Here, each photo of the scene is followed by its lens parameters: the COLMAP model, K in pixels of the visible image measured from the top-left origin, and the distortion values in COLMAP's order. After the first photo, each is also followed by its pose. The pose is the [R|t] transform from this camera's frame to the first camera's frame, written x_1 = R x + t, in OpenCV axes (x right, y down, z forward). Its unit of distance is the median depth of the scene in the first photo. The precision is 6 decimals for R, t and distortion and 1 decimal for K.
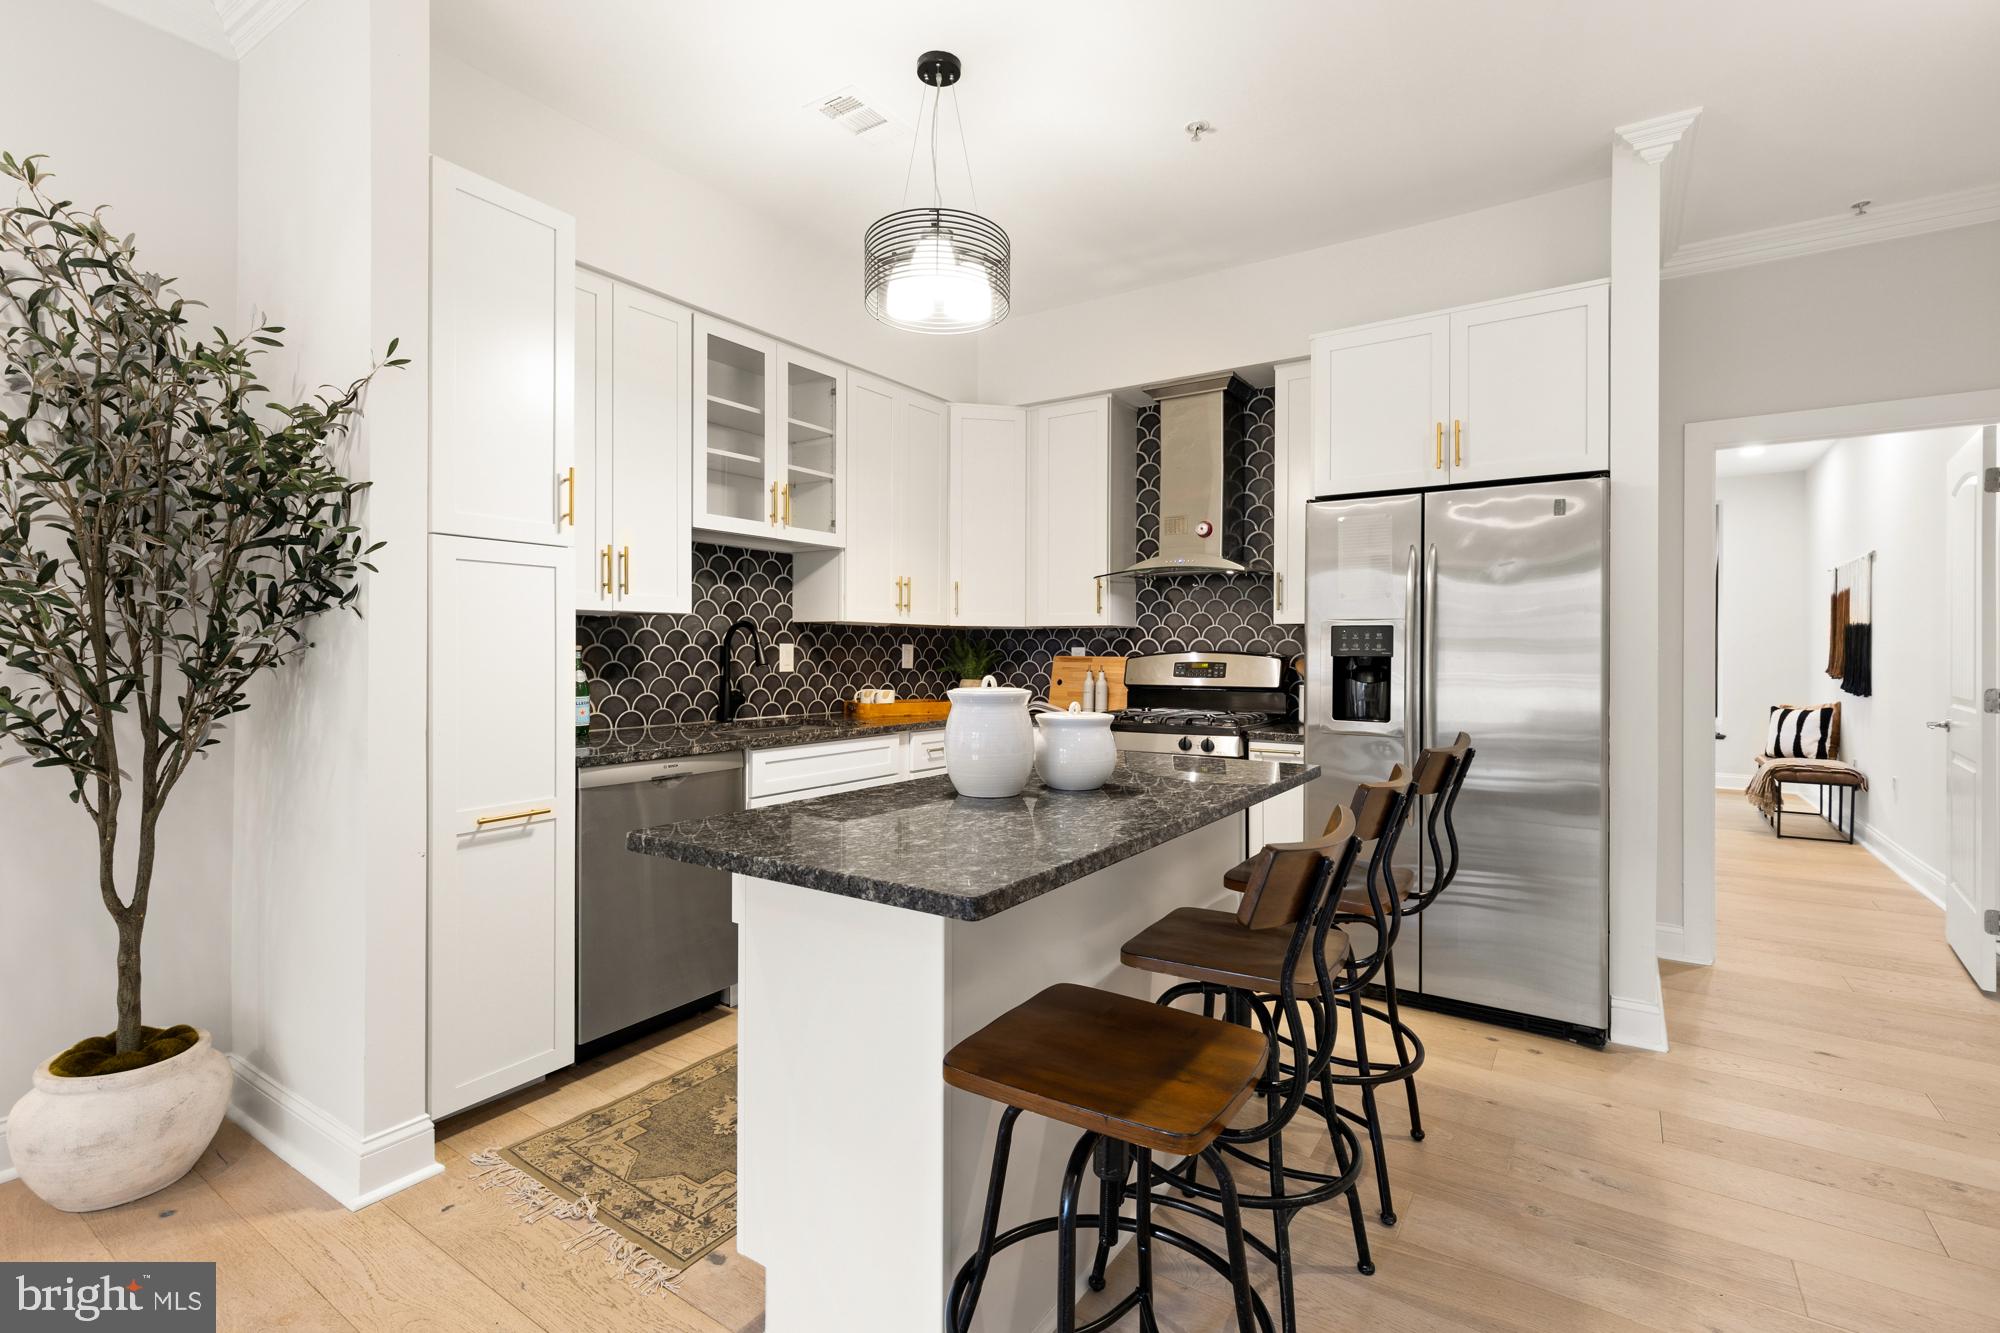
lens RADIAL K [[911.1, 0, 991.7], [0, 911.1, 654.9], [0, 0, 1]] dist [0.004870, -0.002862]
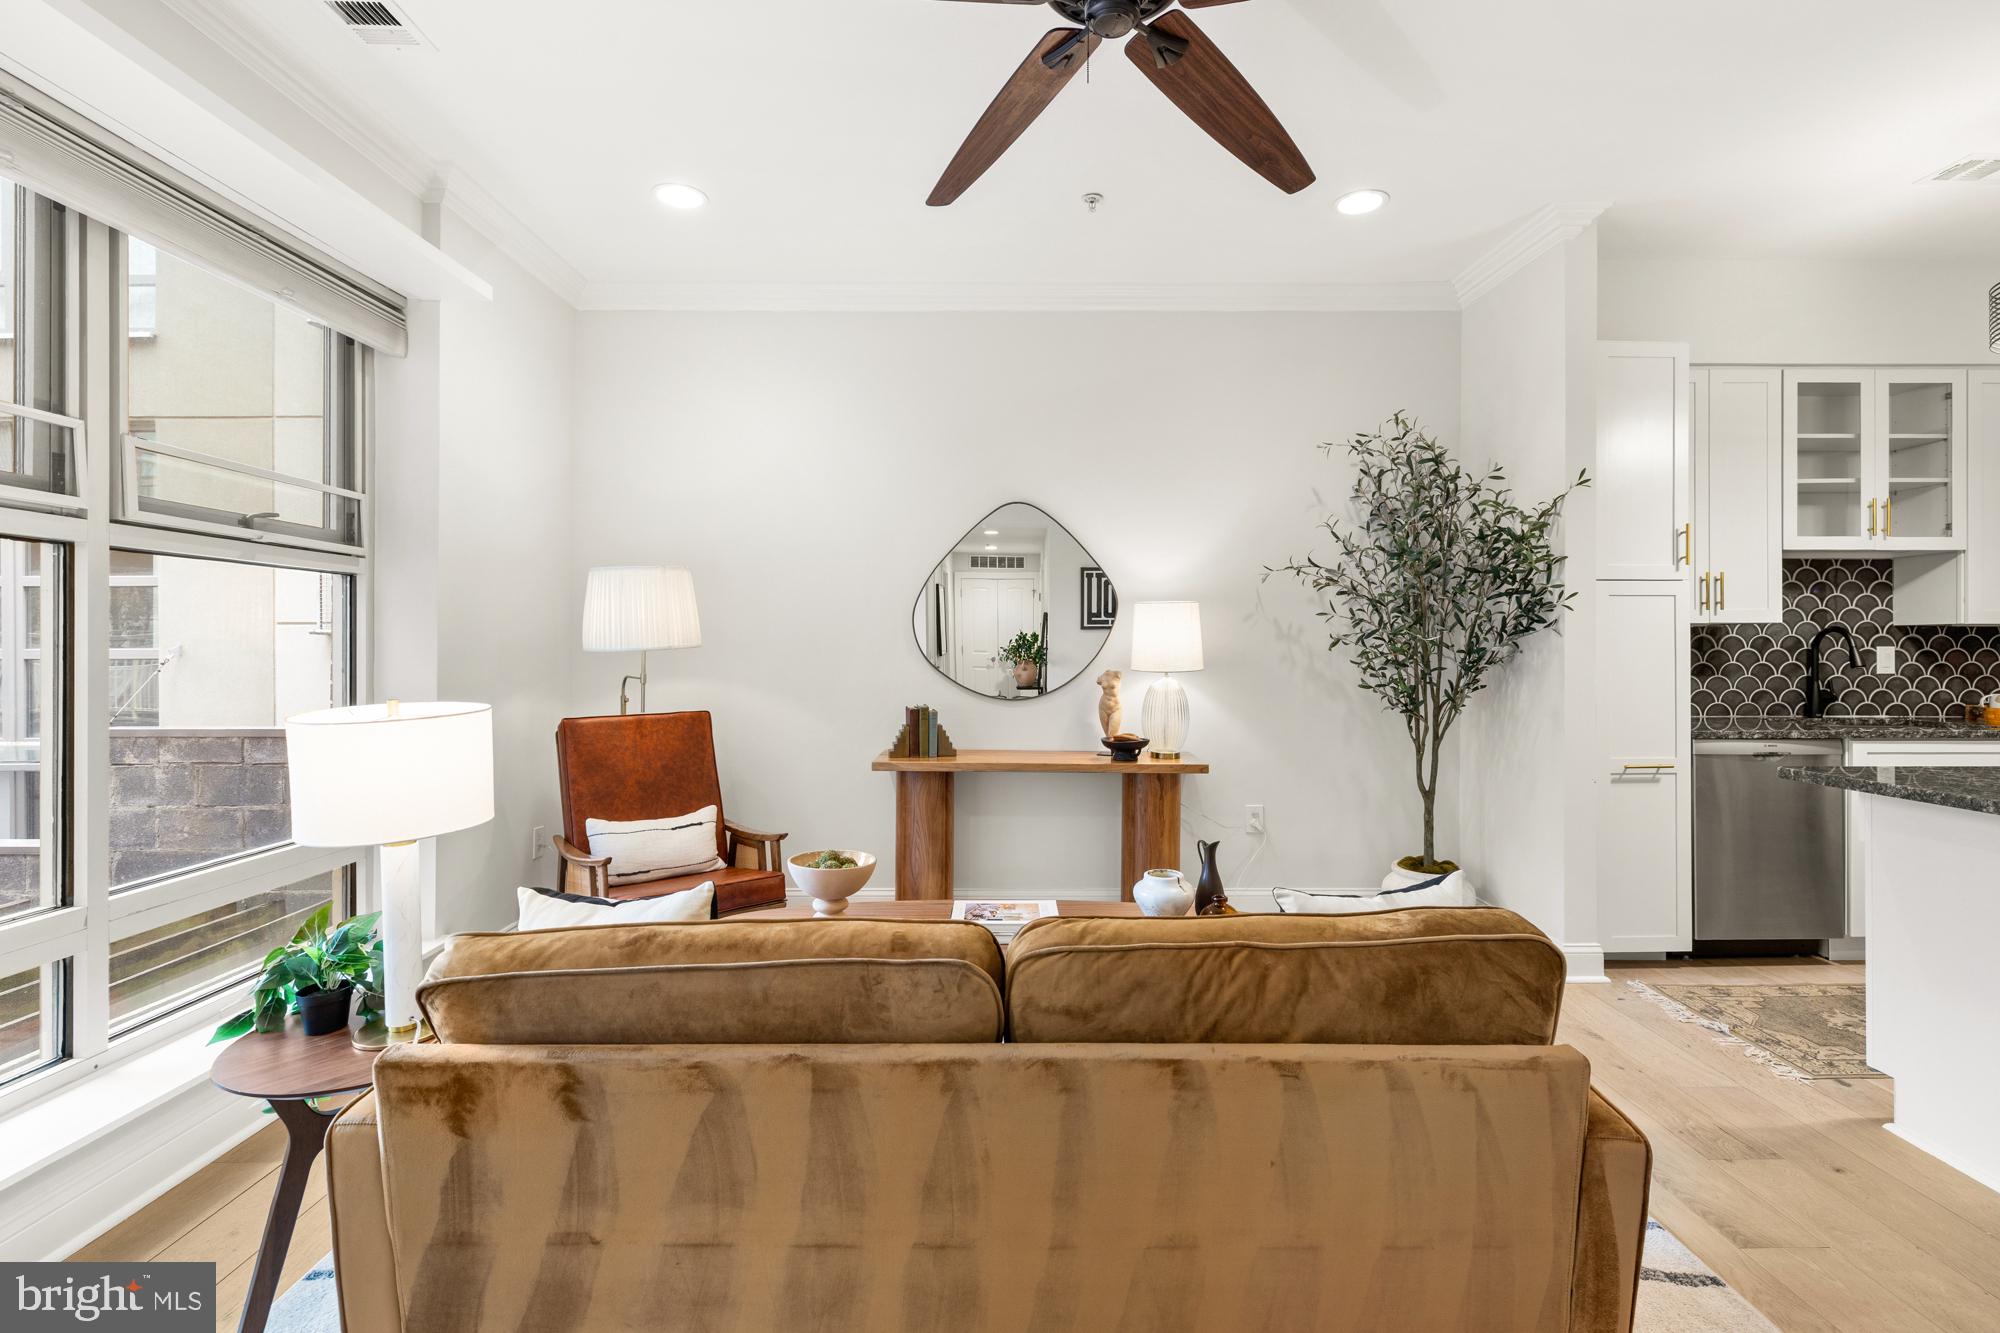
lens RADIAL K [[911.1, 0, 1020.1], [0, 911.1, 645.9], [0, 0, 1]] dist [0.004870, -0.002862]
pose [[0.572344, -0.006258, -0.819990, 0.074584], [-0.001265, 0.999963, -0.008515, -0.003465], [0.820013, 0.005911, 0.572315, -0.478812]]
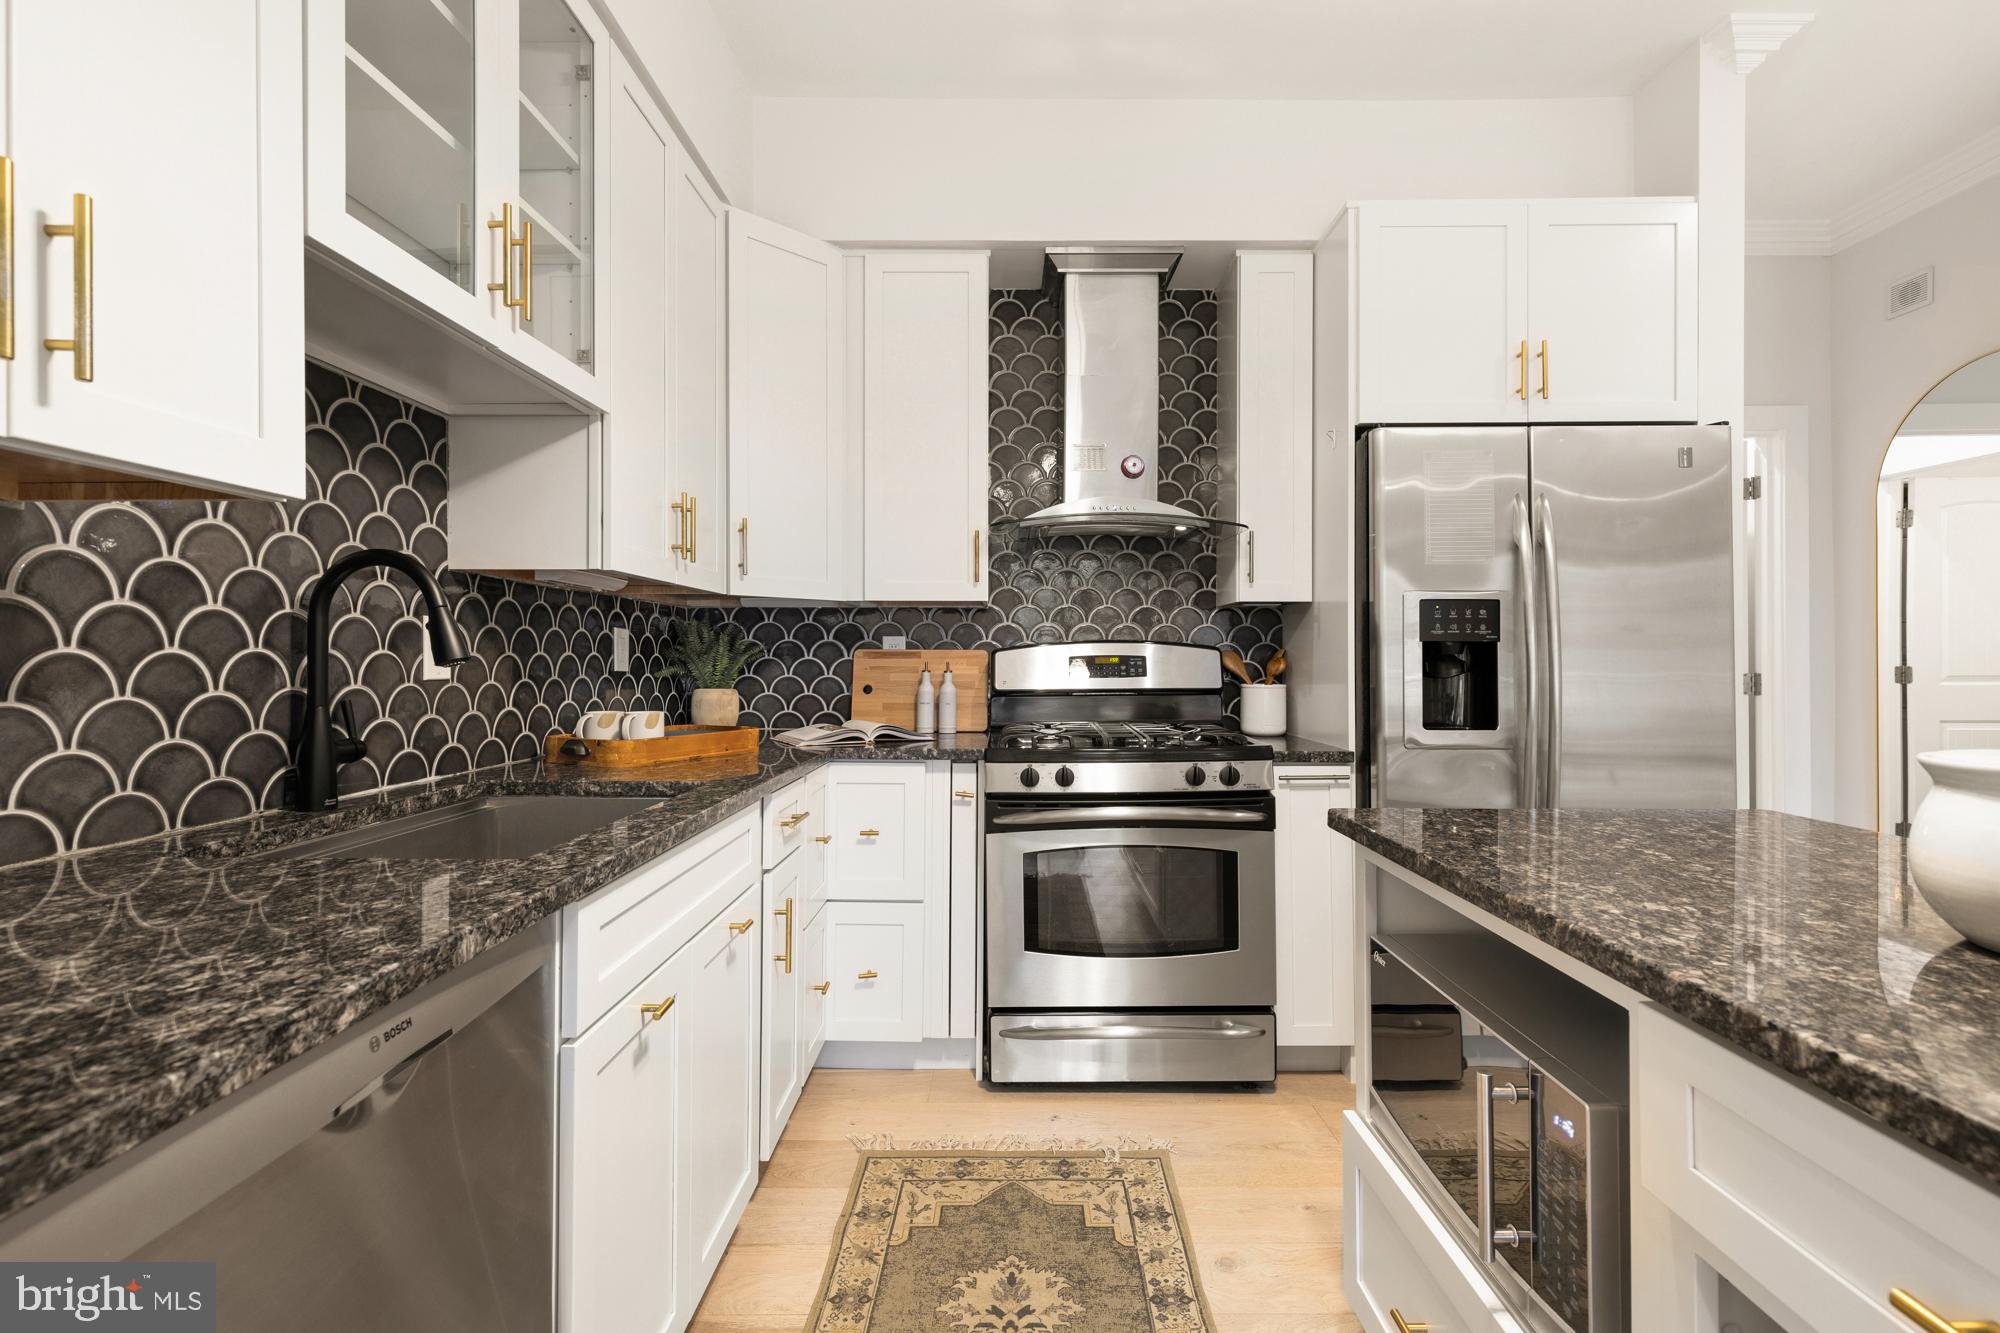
lens RADIAL K [[911.1, 0, 1005.3], [0, 911.1, 656.7], [0, 0, 1]] dist [0.004870, -0.002862]
pose [[0.831534, -0.004011, 0.555459, -0.293551], [0.006903, 0.999971, -0.003113, 0.013163], [-0.555431, 0.006423, 0.831538, 0.573613]]
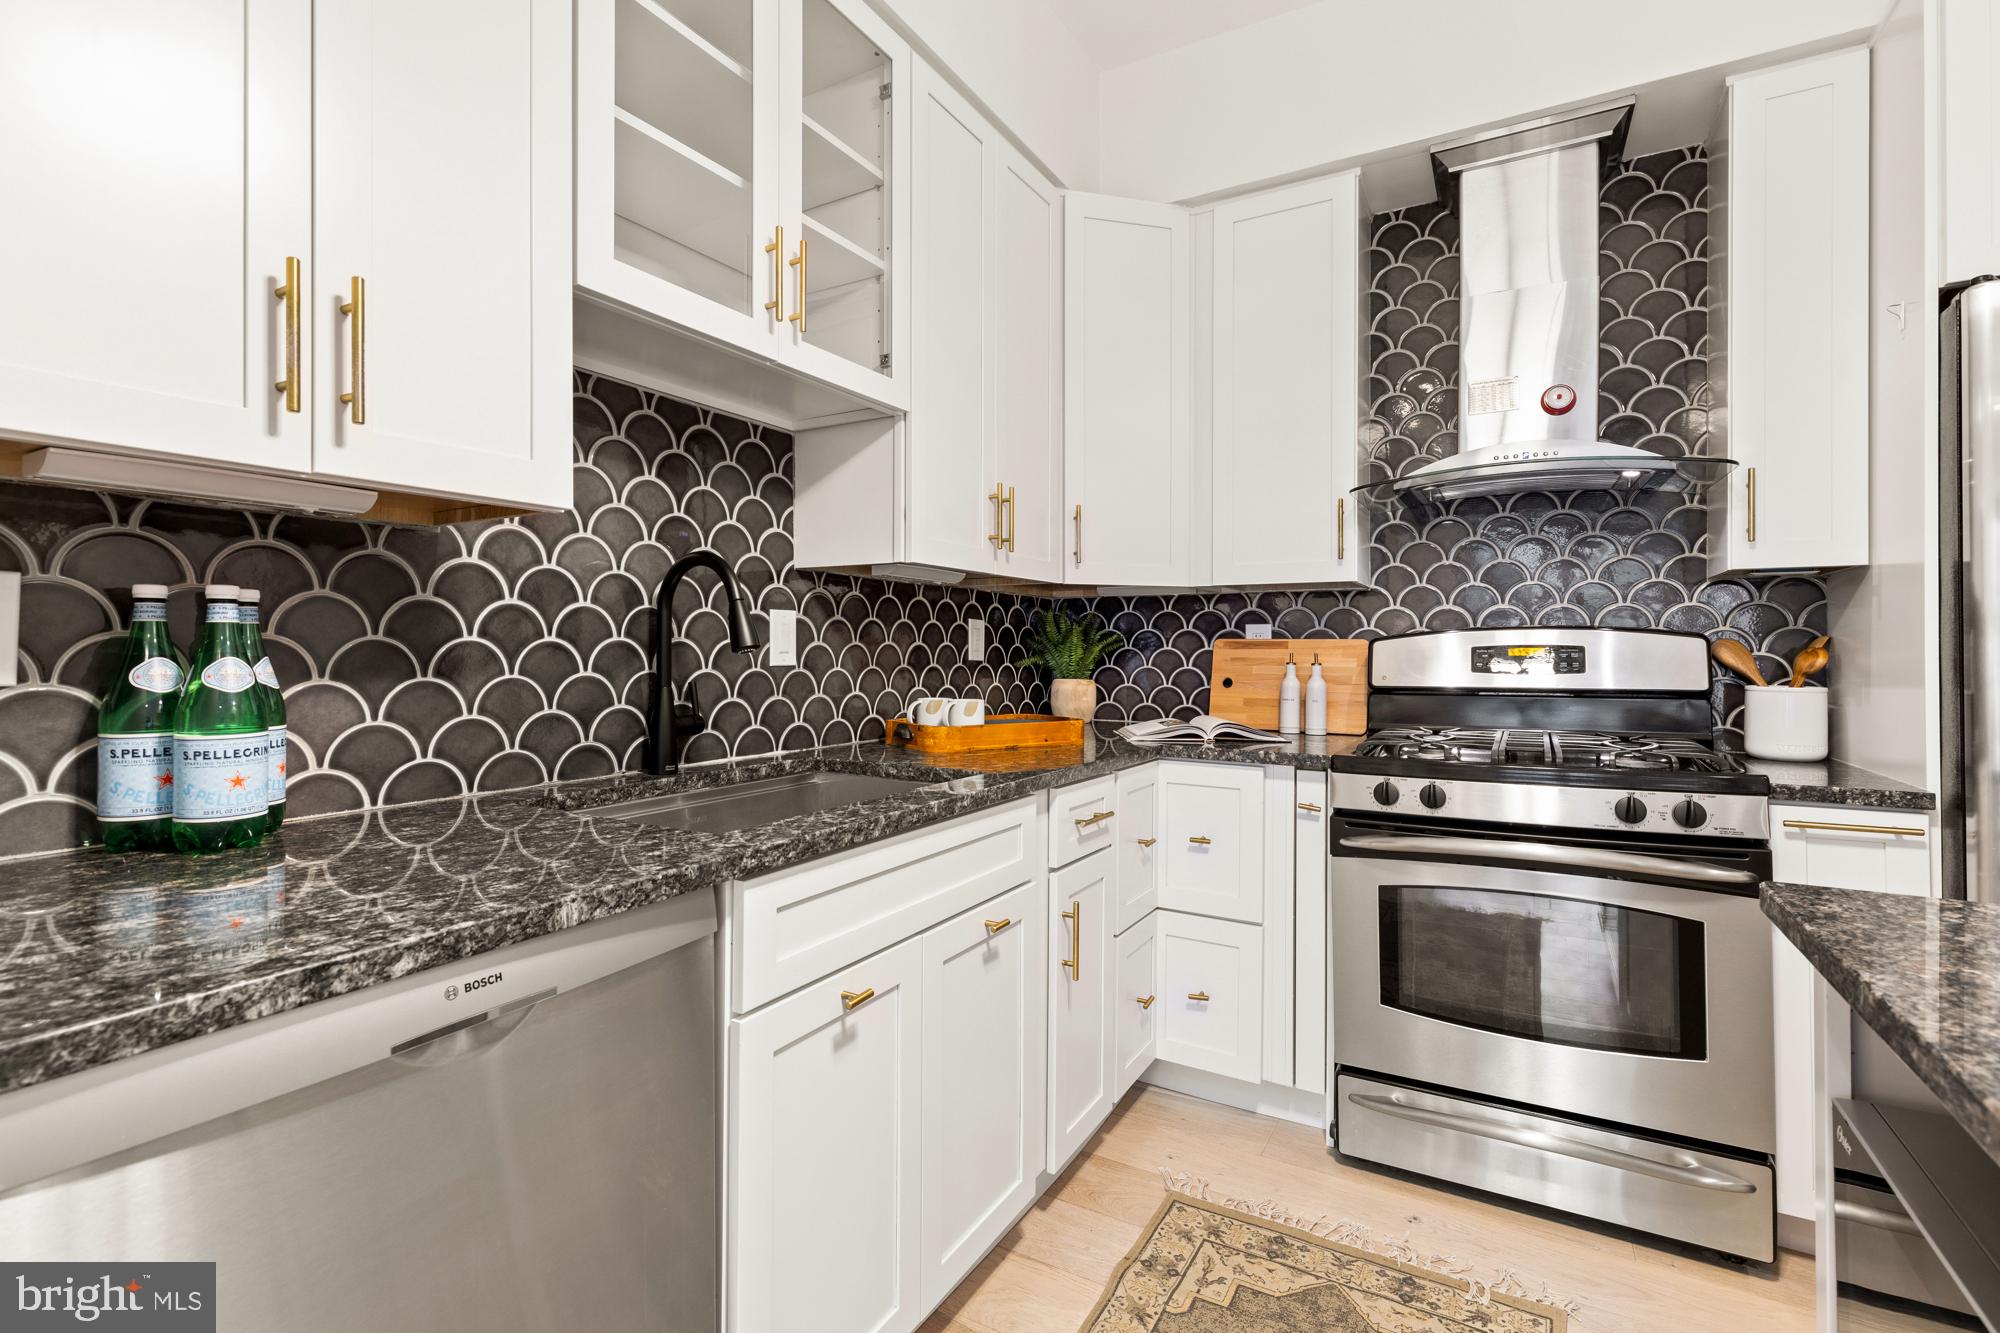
lens RADIAL K [[911.1, 0, 990.7], [0, 911.1, 646.6], [0, 0, 1]] dist [0.004870, -0.002862]
pose [[0.997552, -0.002280, 0.069889, -0.176101], [0.002893, 0.999958, -0.008662, 0.015656], [-0.069866, 0.008843, 0.997517, 0.589516]]
